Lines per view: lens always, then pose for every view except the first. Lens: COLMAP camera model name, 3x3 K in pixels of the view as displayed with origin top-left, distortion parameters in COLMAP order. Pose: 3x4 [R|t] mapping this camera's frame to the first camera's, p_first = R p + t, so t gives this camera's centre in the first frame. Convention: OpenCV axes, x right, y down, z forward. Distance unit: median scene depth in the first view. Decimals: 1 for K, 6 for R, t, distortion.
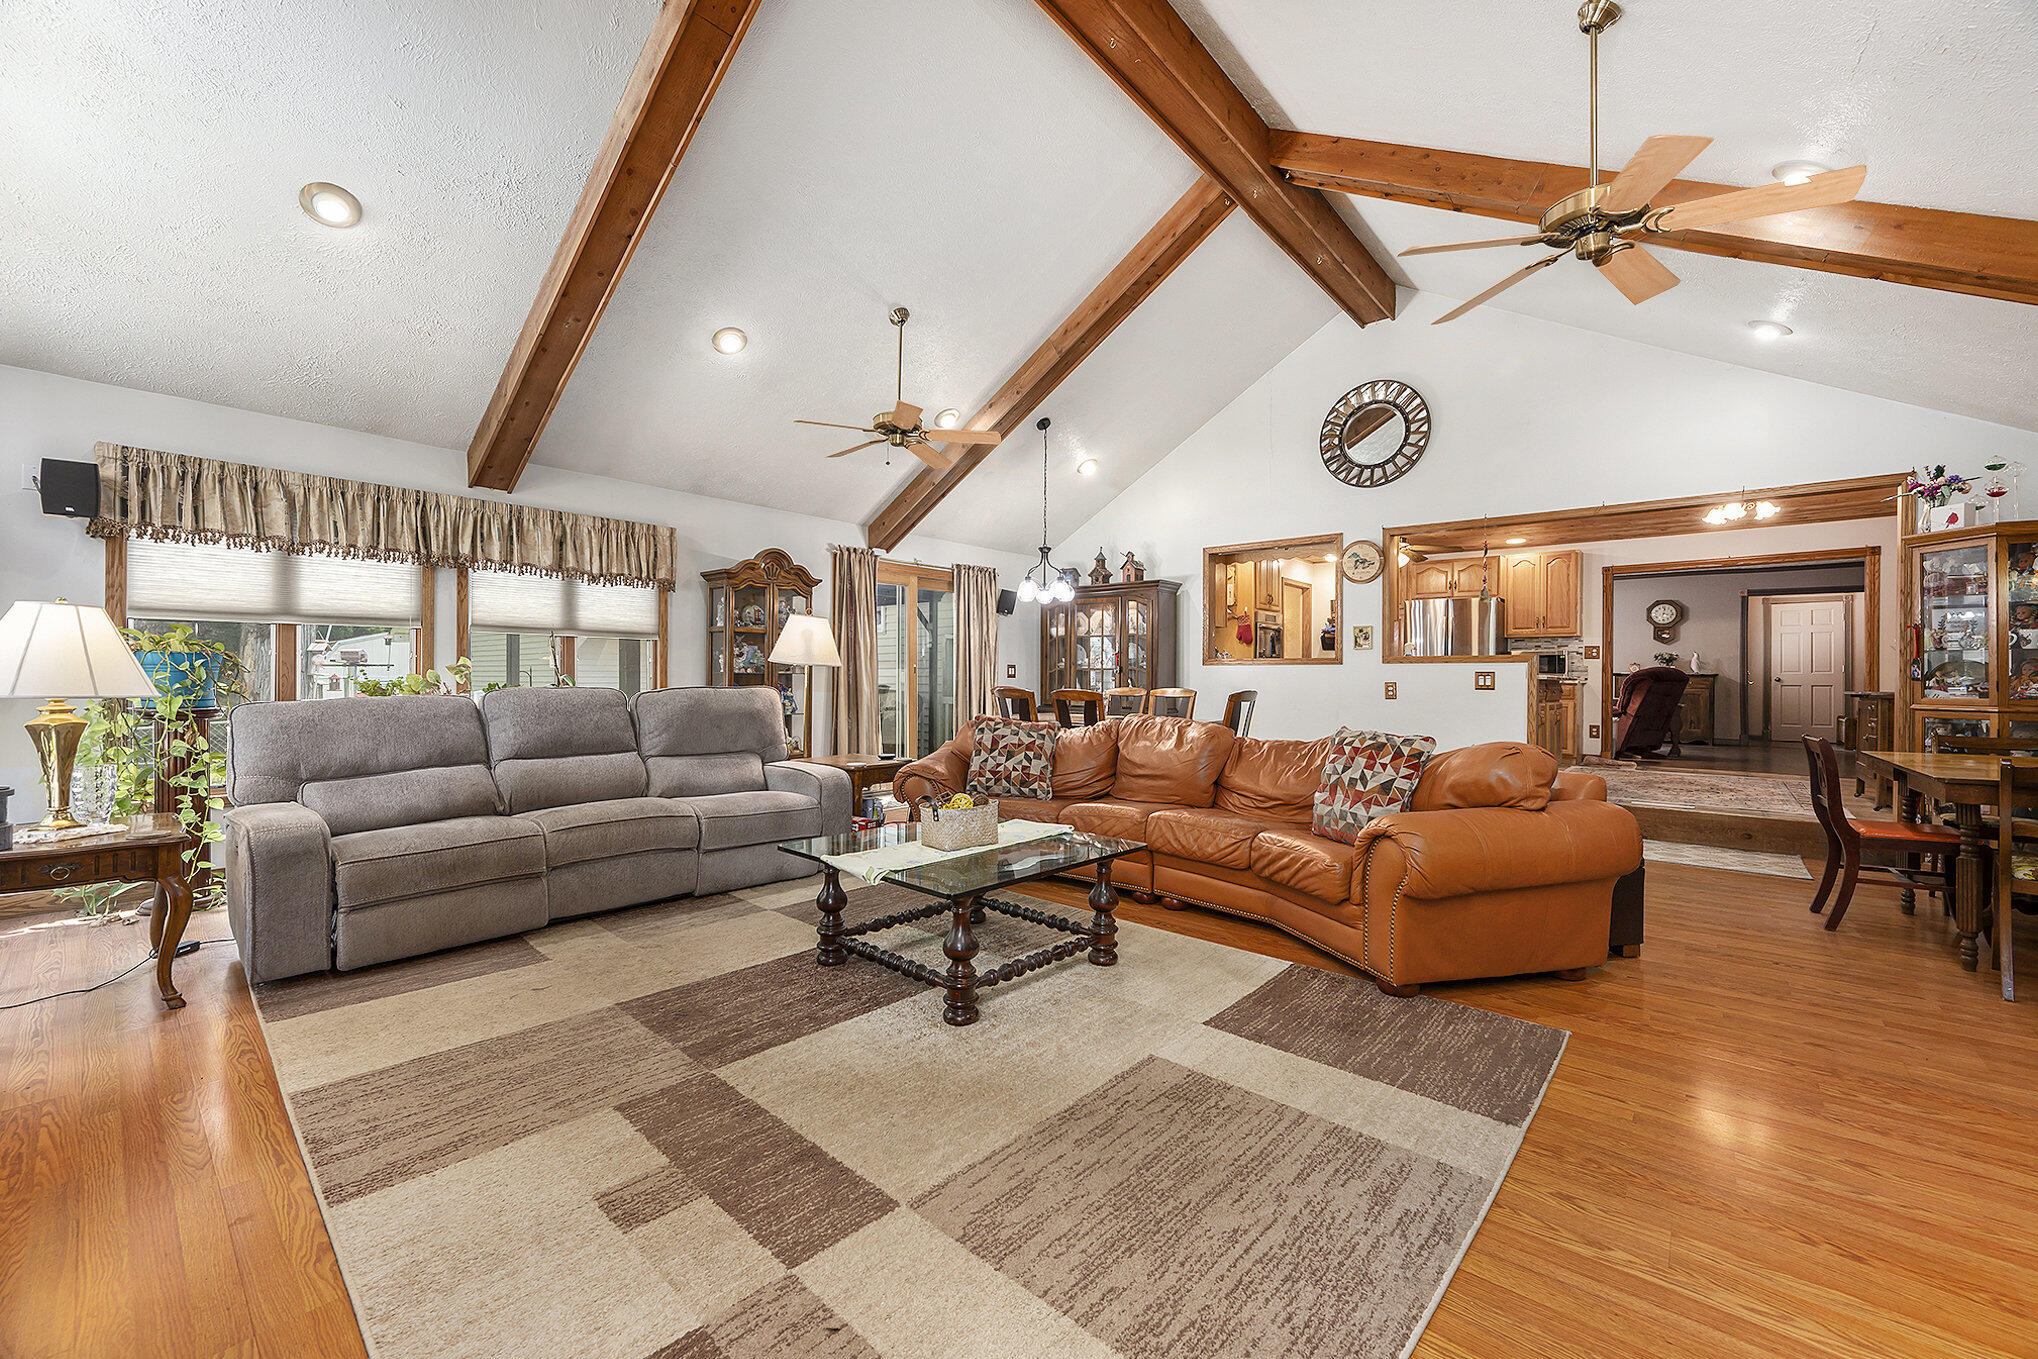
lens RADIAL K [[804.4, 0, 1020.8], [0, 804.4, 684.1], [0, 0, 1]] dist [-0.000257, -0.000291]
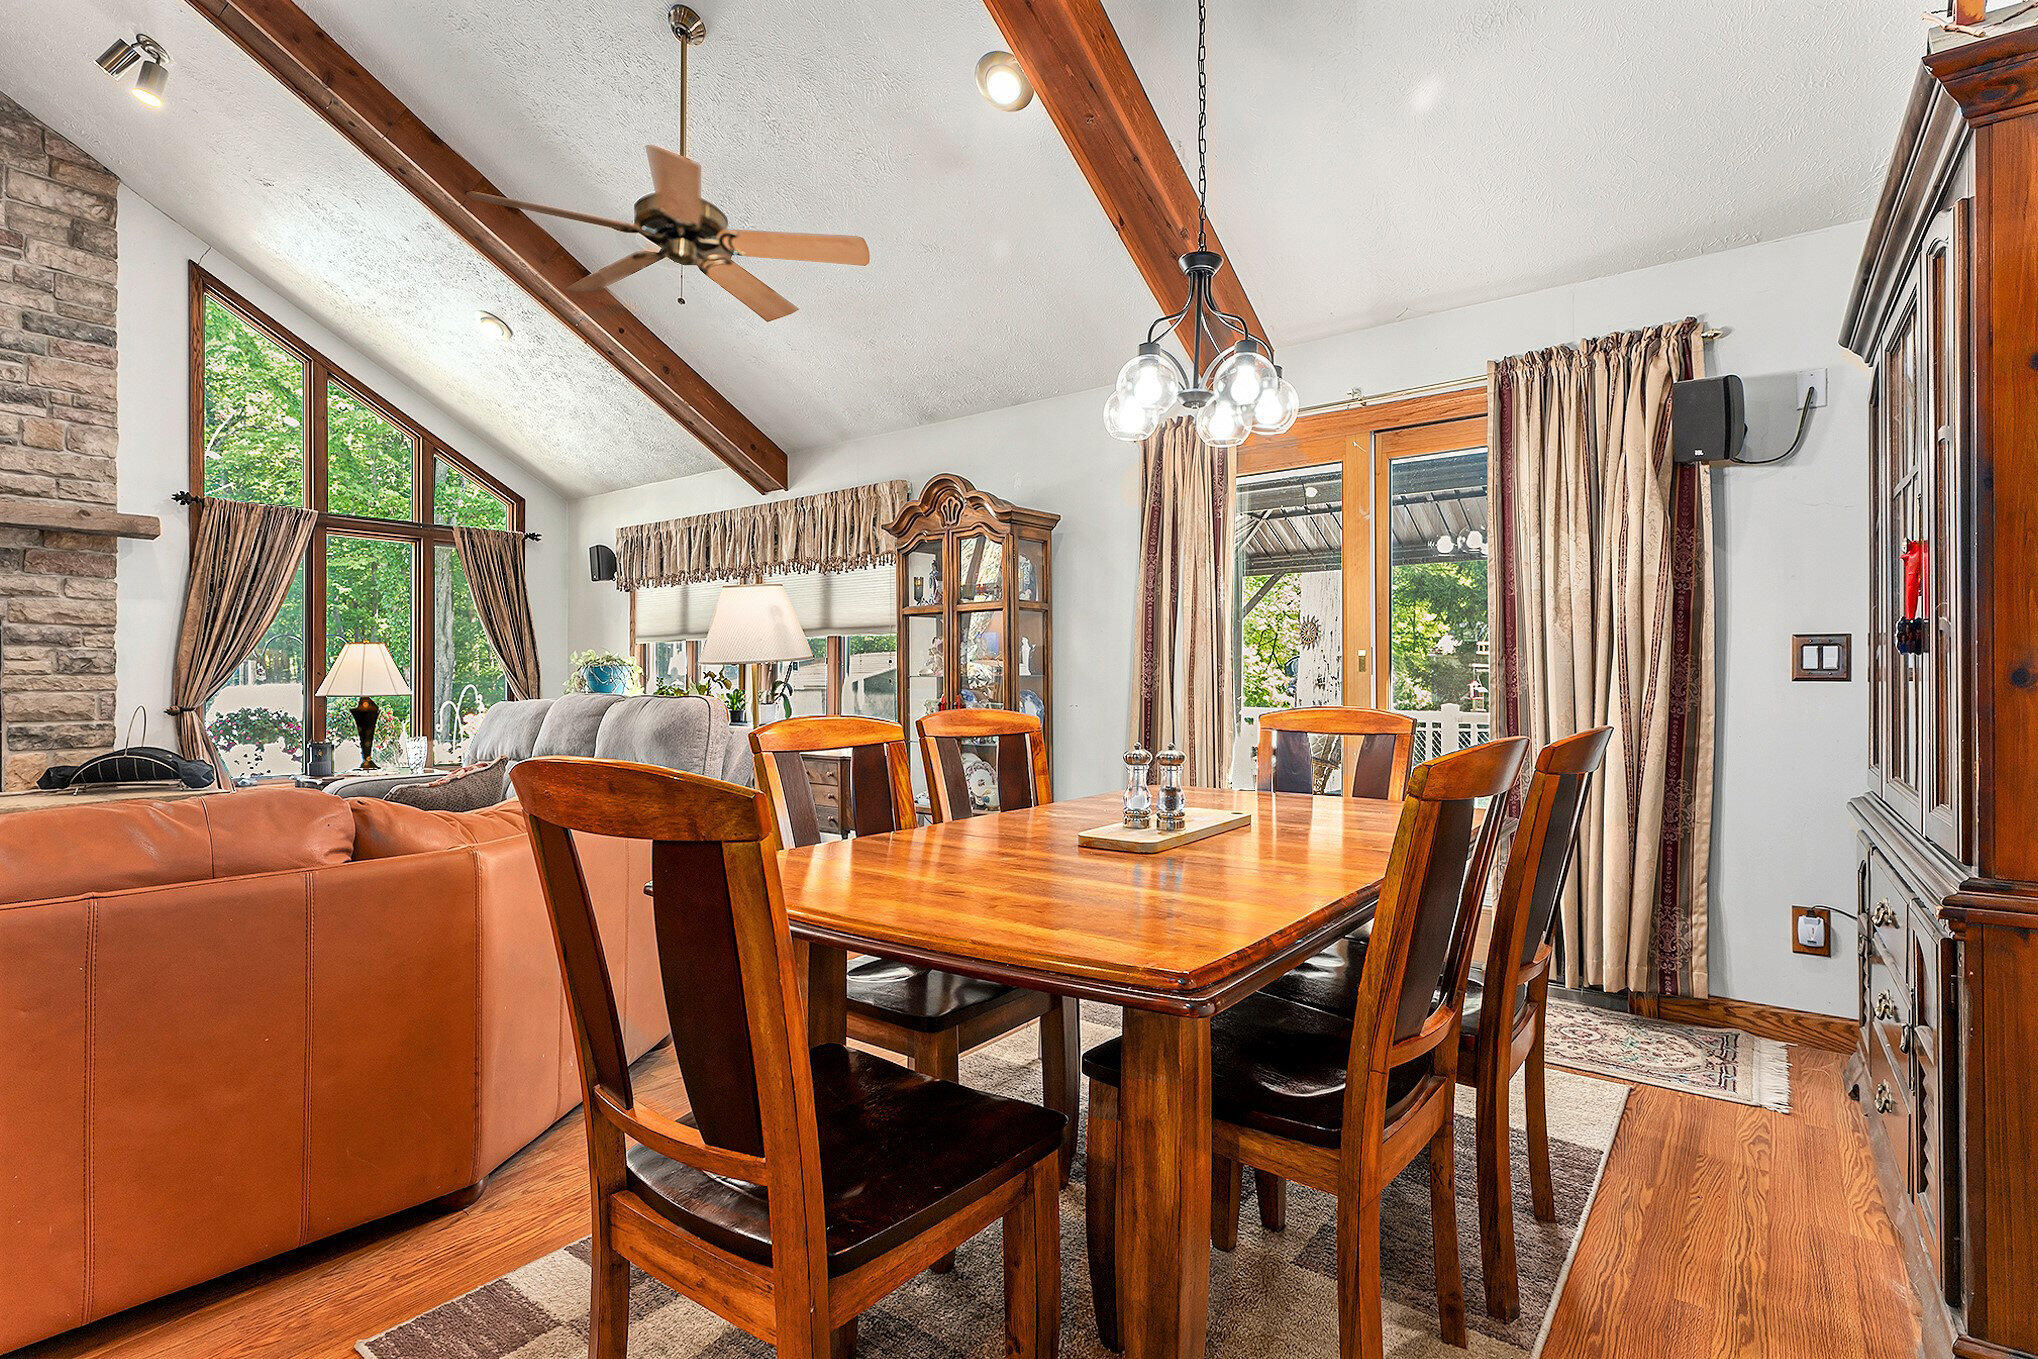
lens RADIAL K [[977.0, 0, 1021.3], [0, 977.0, 677.5], [0, 0, 1]] dist [-0.000364, -0.000228]
pose [[0.050786, -0.006471, -0.998689, 0.687635], [-0.003858, 0.999970, -0.006676, -0.010167], [0.998702, 0.004192, 0.050759, 1.570908]]
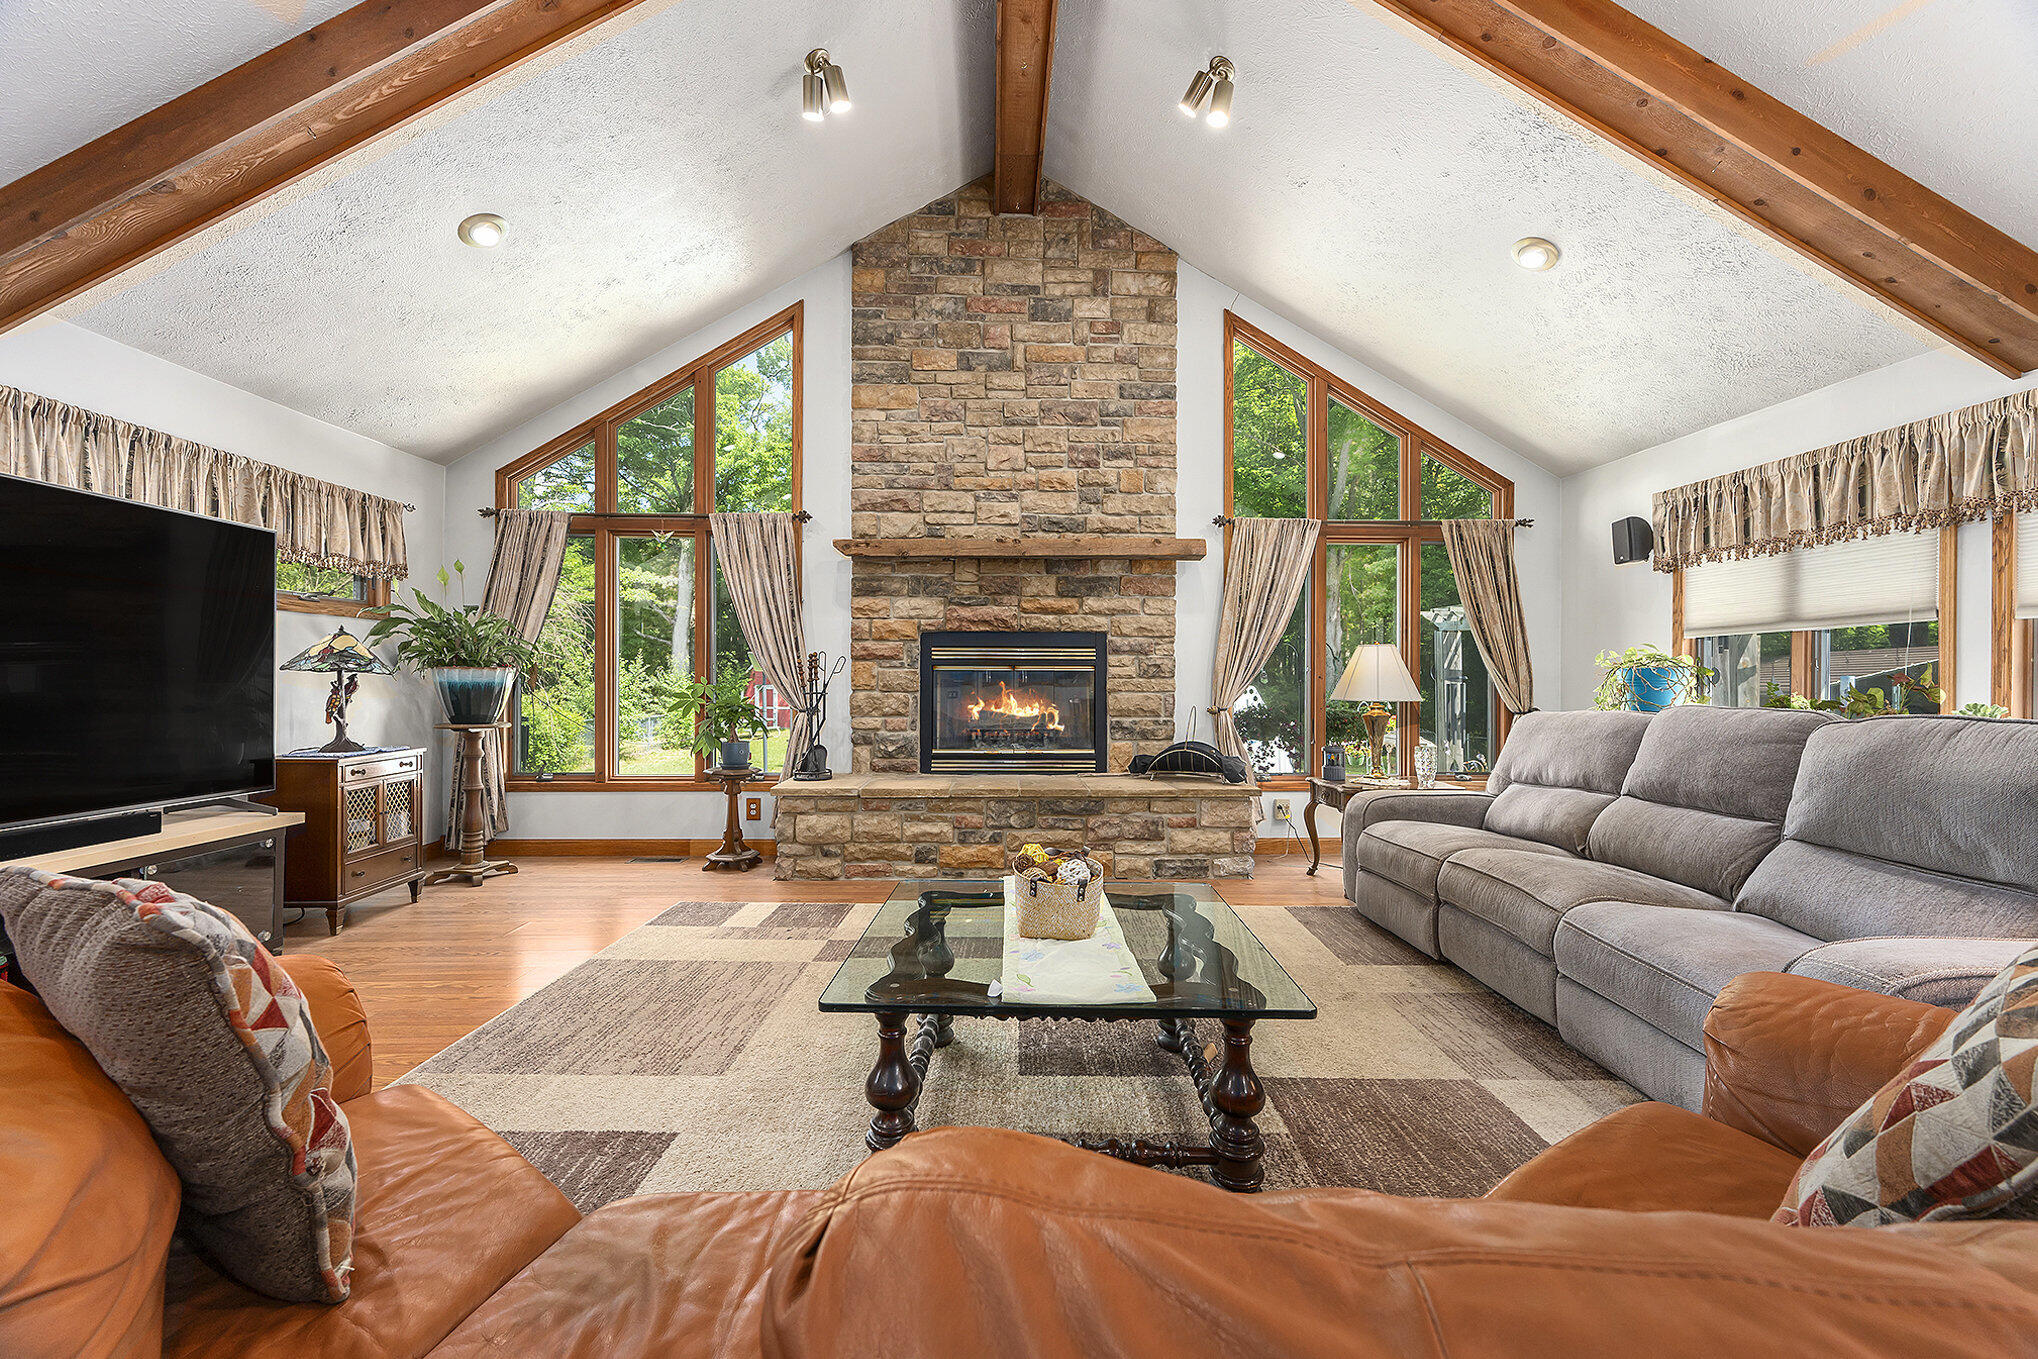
lens RADIAL K [[804.4, 0, 1020.8], [0, 804.4, 684.1], [0, 0, 1]] dist [-0.000257, -0.000291]
pose [[-0.737207, -0.004681, -0.675651, 0.332976], [-0.010927, 0.999928, 0.004996, -0.012990], [0.675579, 0.011066, -0.737205, 1.173124]]
